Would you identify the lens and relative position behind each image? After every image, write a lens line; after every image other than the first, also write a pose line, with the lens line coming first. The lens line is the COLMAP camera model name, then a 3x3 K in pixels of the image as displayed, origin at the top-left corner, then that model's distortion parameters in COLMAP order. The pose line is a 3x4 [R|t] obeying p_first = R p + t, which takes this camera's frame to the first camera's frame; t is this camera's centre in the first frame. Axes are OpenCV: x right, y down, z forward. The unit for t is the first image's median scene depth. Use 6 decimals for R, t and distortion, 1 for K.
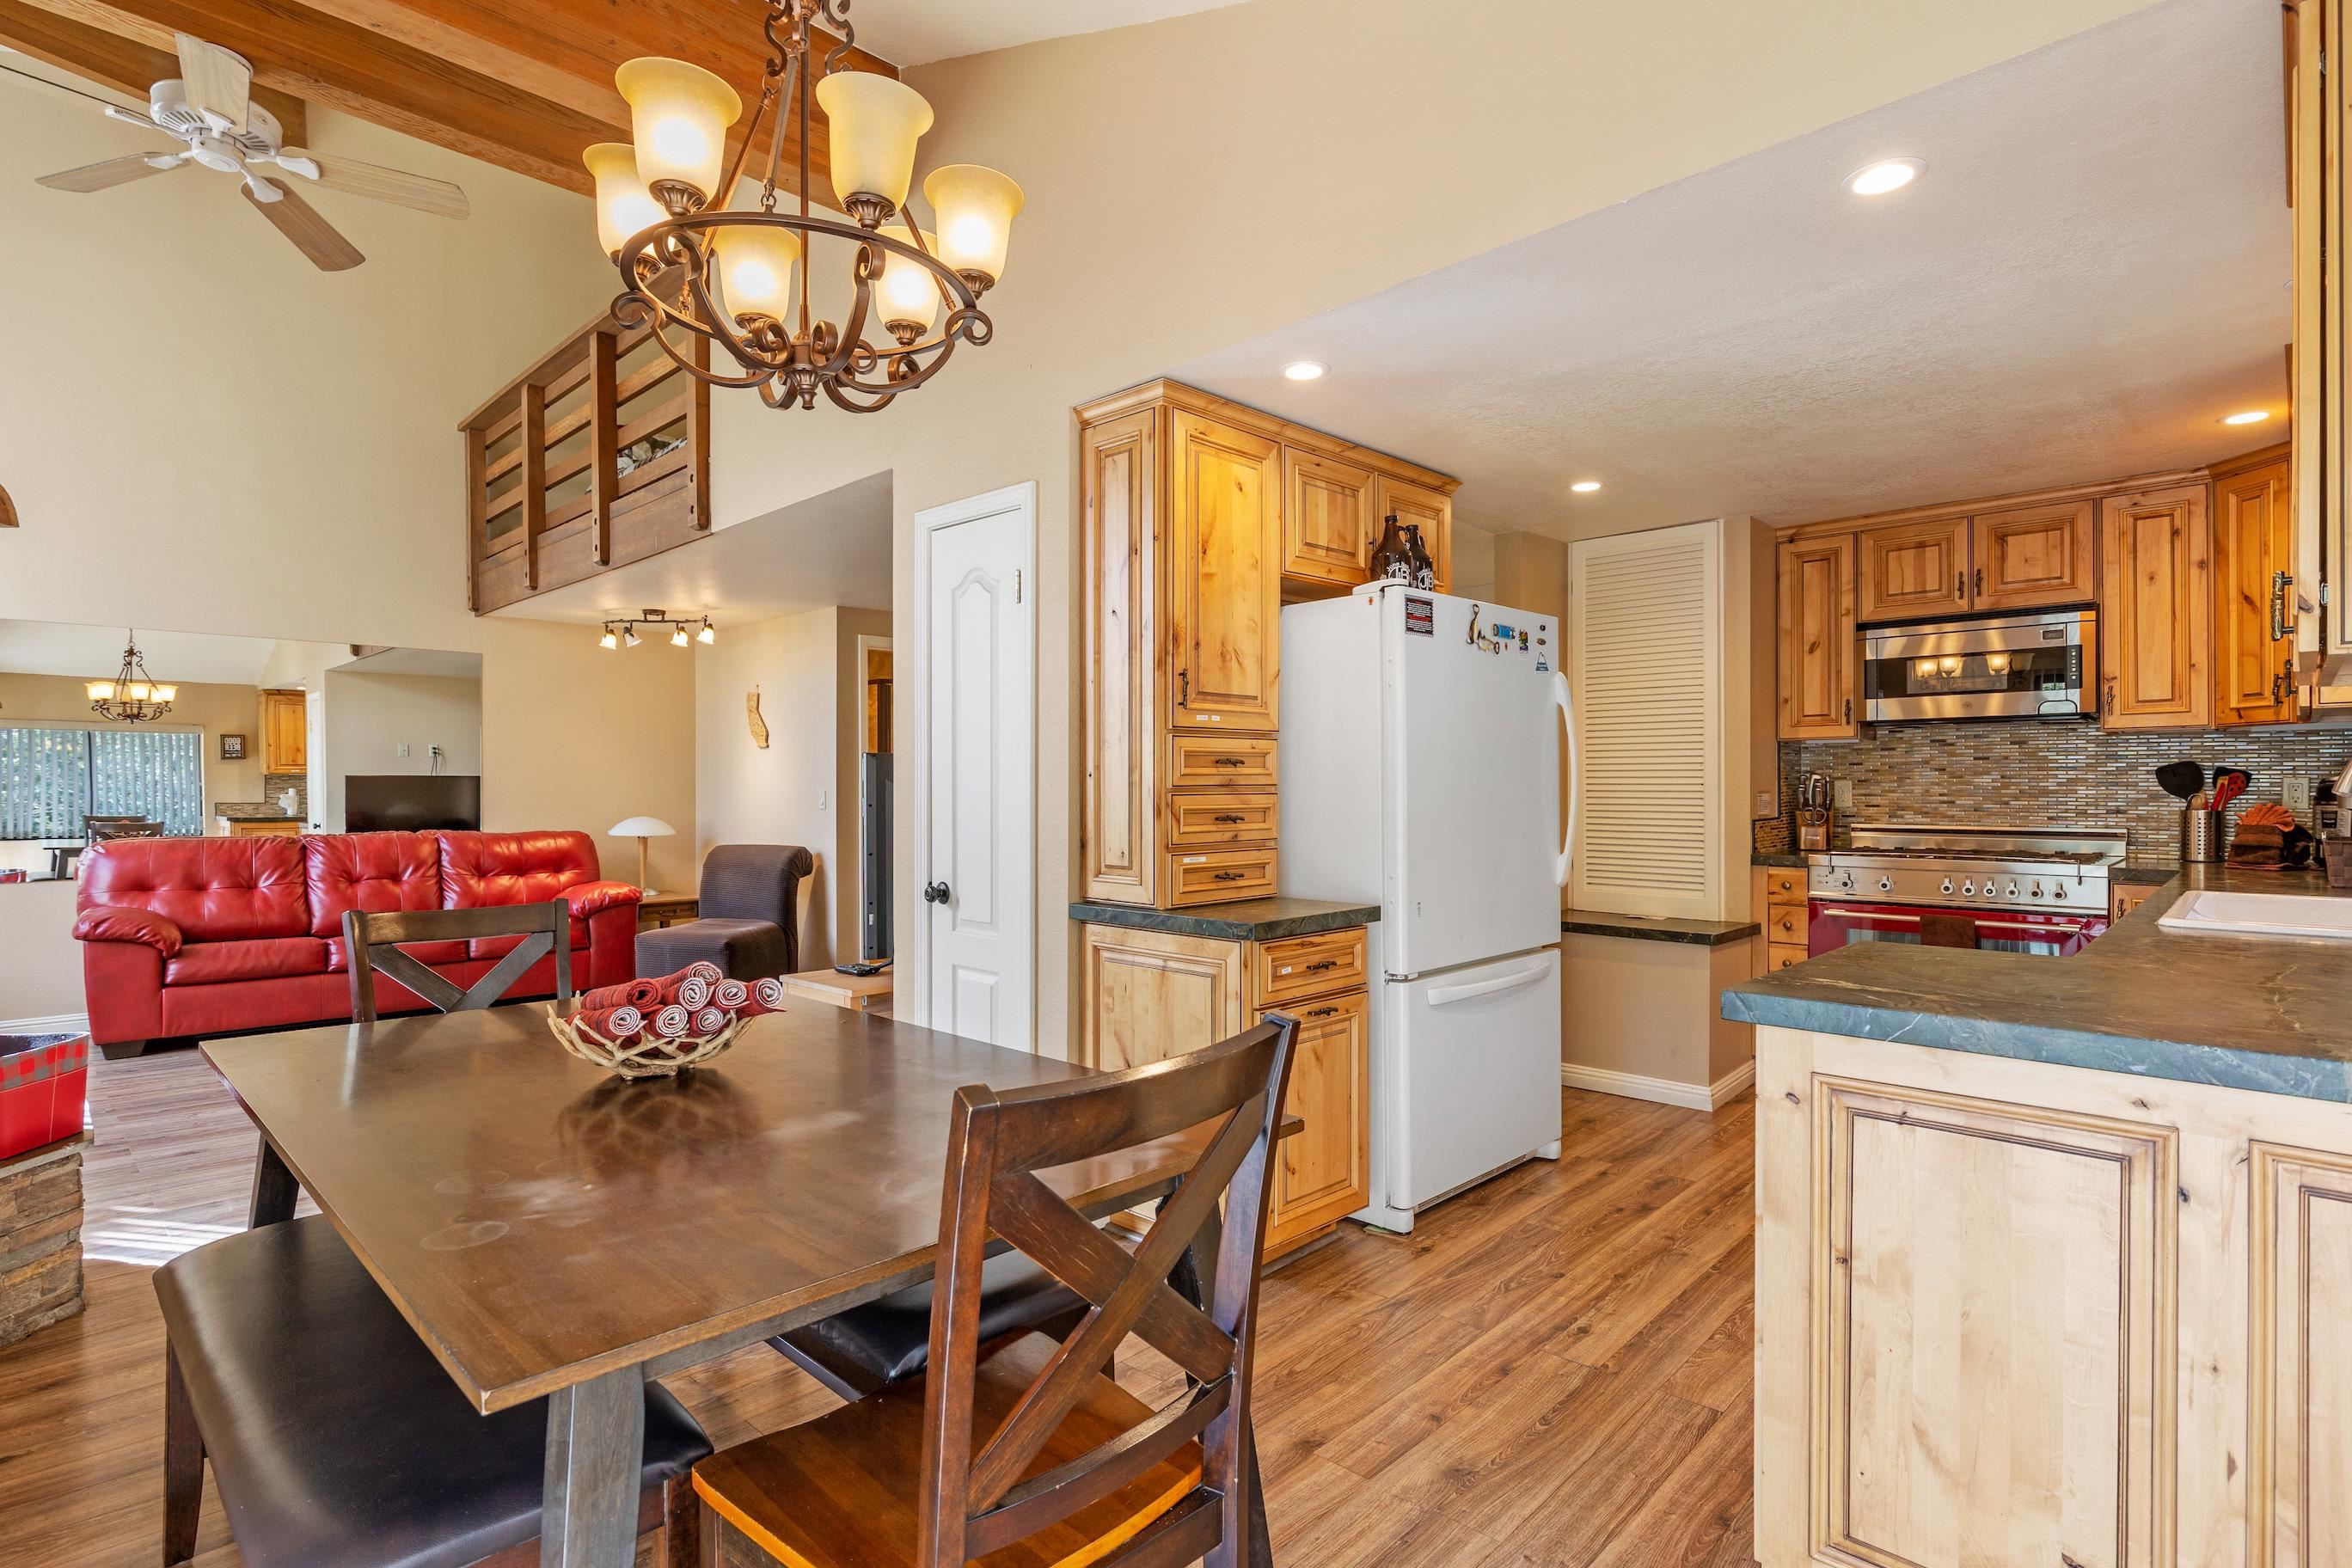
lens RADIAL K [[1145.3, 0, 1201.4], [0, 1145.3, 788.6], [0, 0, 1]] dist [-0.001647, 0.000061]
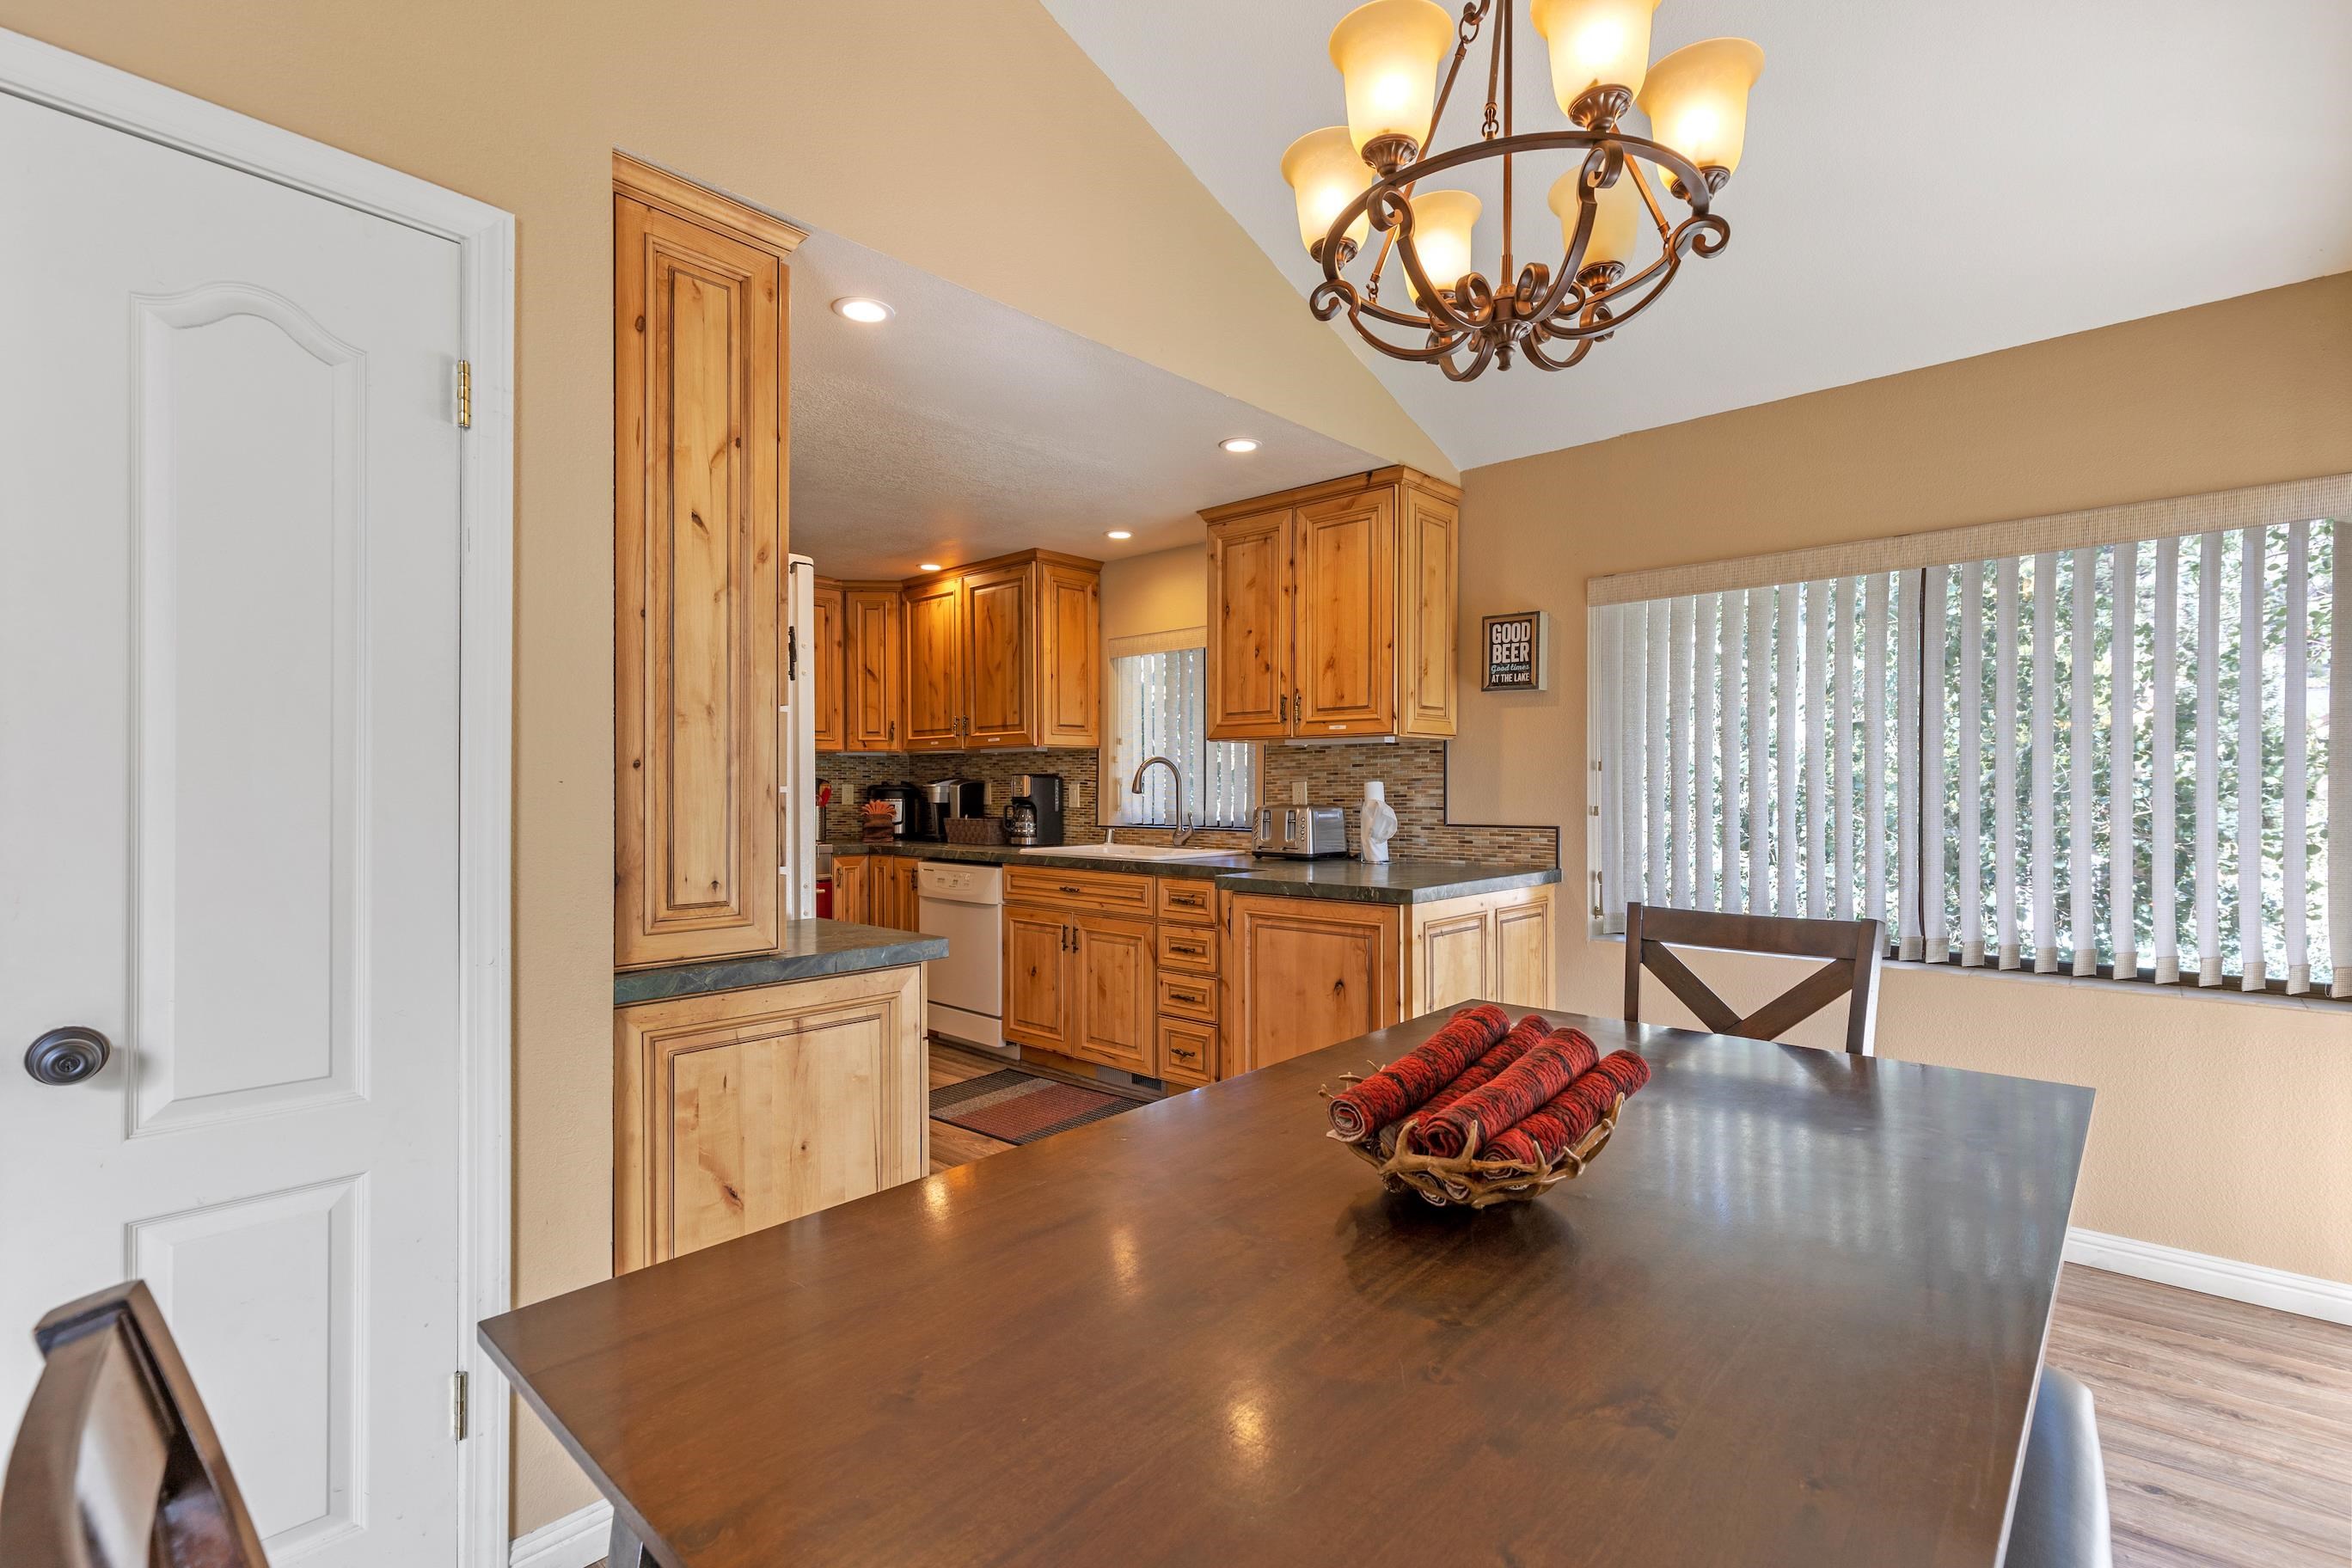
lens RADIAL K [[1056.2, 0, 1181.1], [0, 1056.2, 794.3], [0, 0, 1]] dist [0.004967, -0.000417]
pose [[-0.019118, -0.001018, 0.999817, -0.509735], [0.005123, 0.999986, 0.001117, 0.004004], [-0.999804, 0.005144, -0.019113, 0.546053]]
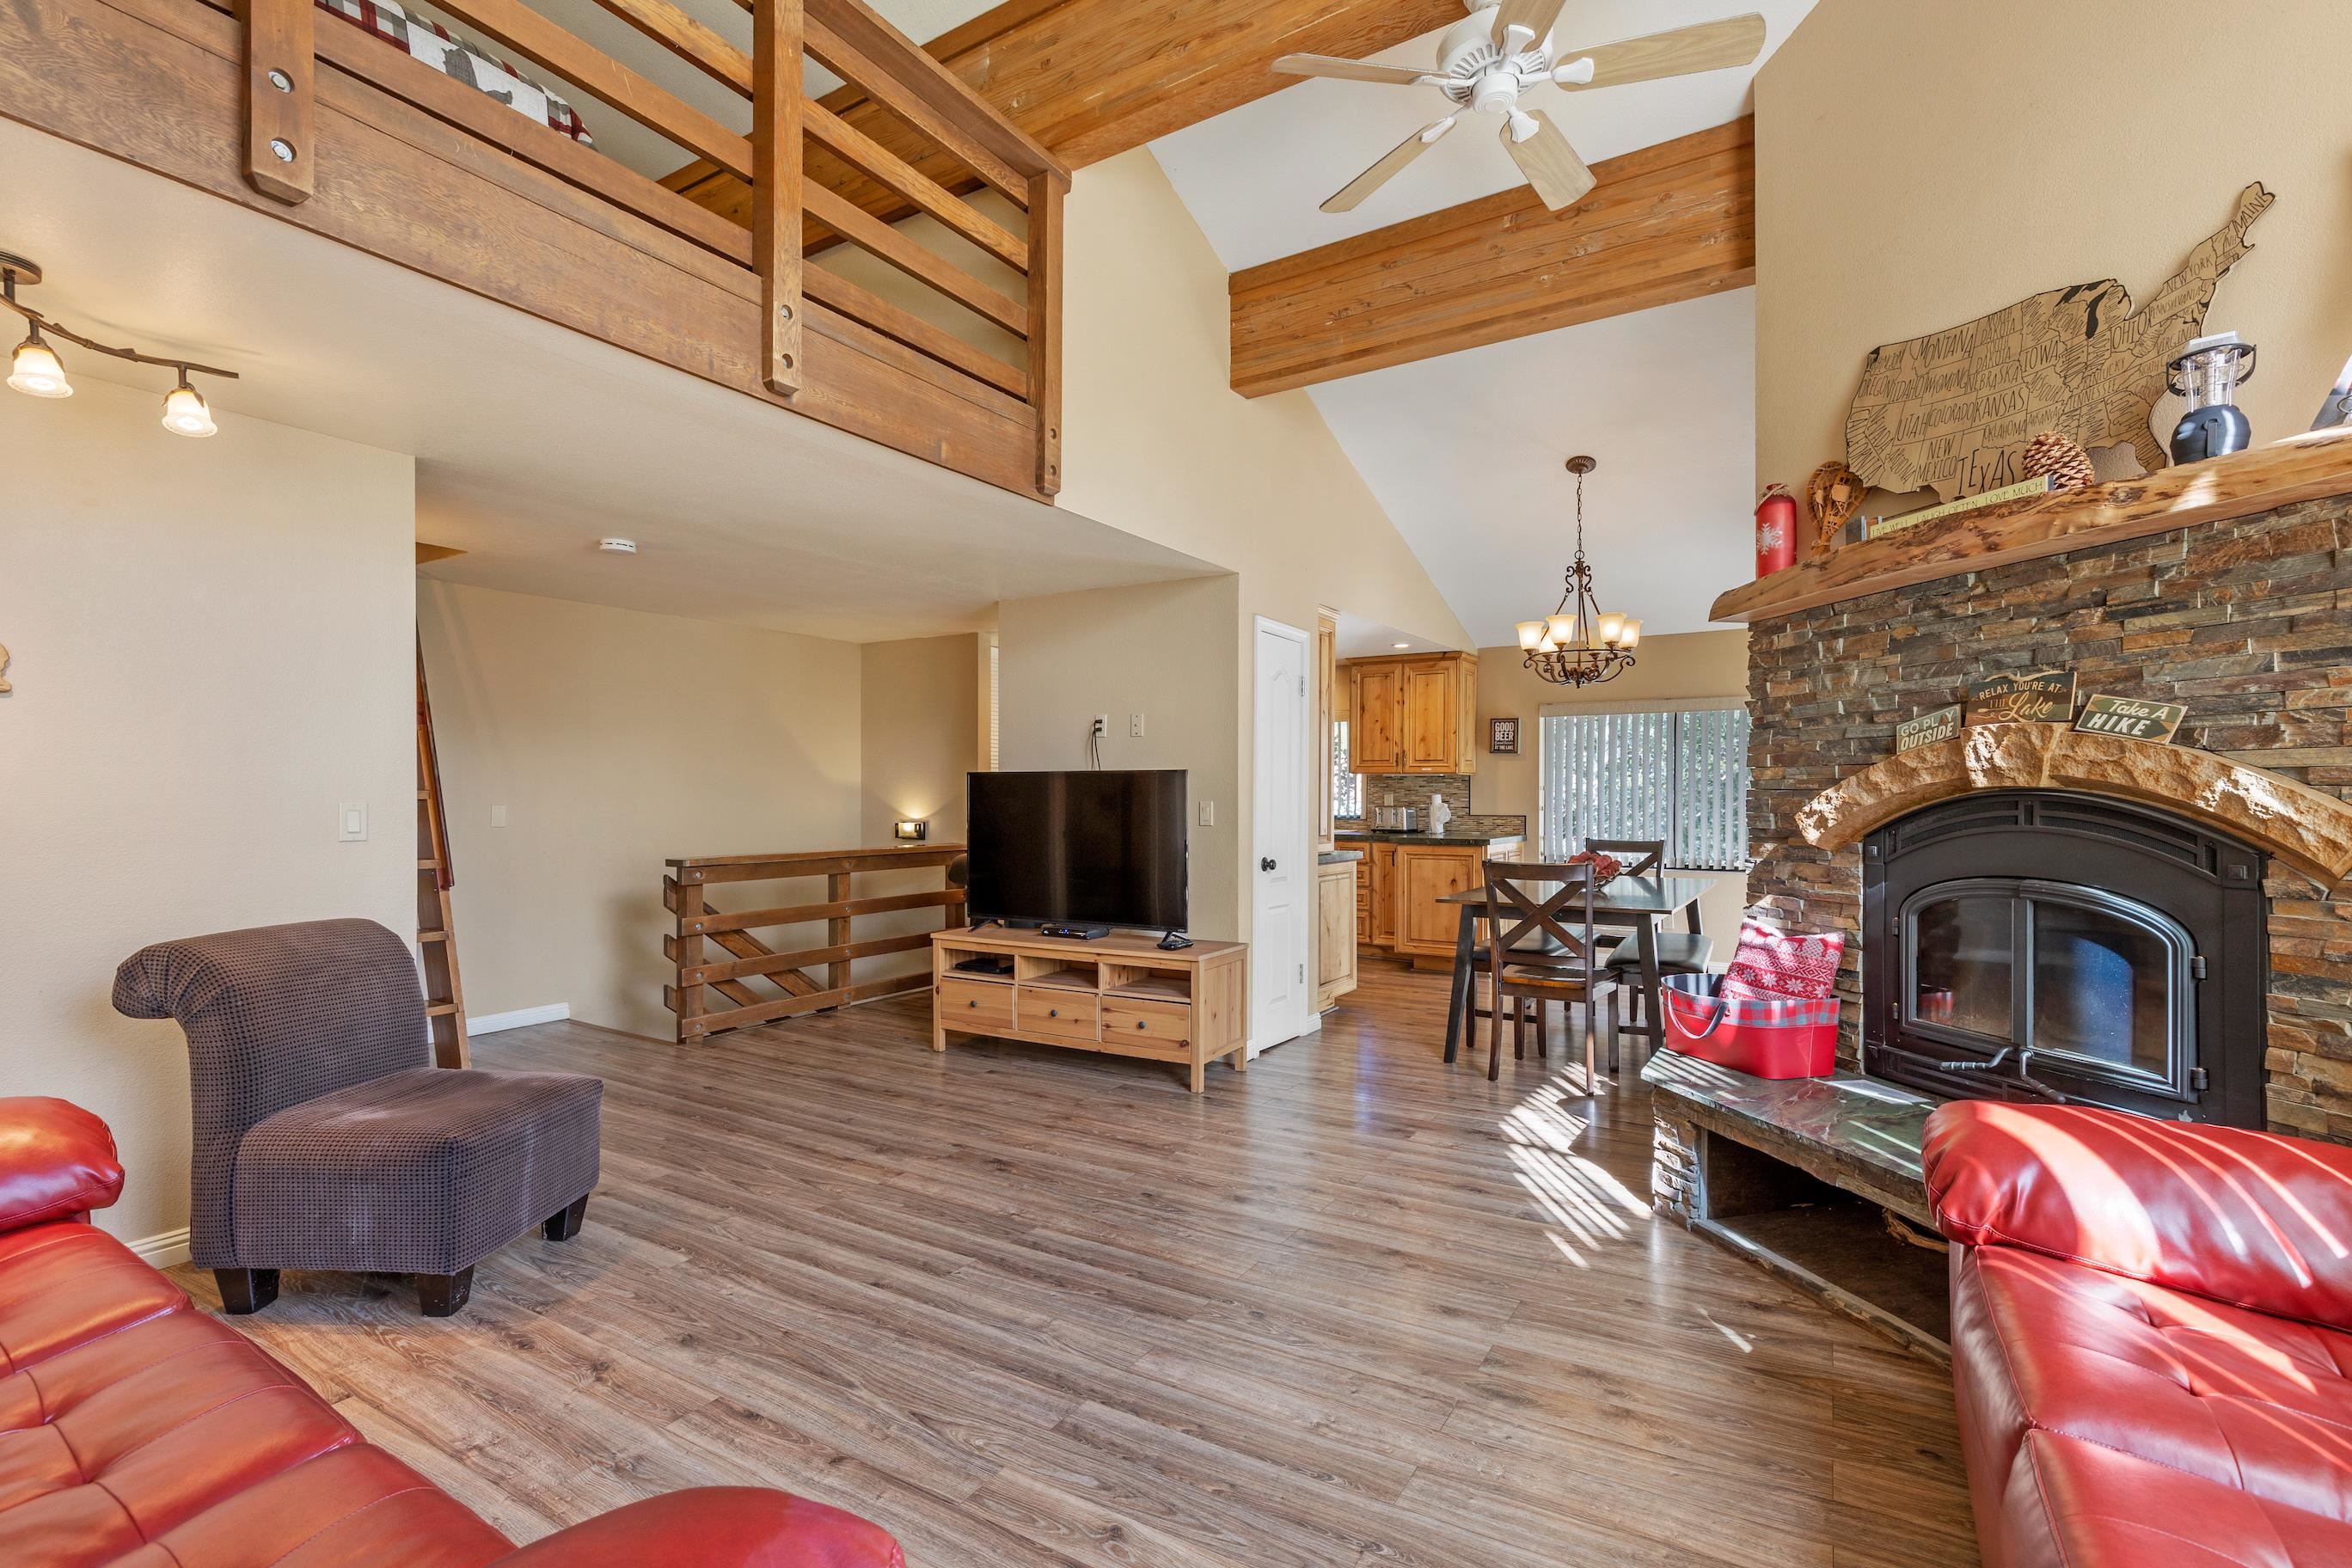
lens RADIAL K [[1056.2, 0, 1181.1], [0, 1056.2, 794.3], [0, 0, 1]] dist [0.004967, -0.000417]
pose [[-0.202601, 0.005187, 0.979248, -1.388598], [0.002317, 0.999986, -0.004818, 0.002290], [-0.979259, 0.001293, -0.202610, 1.213510]]
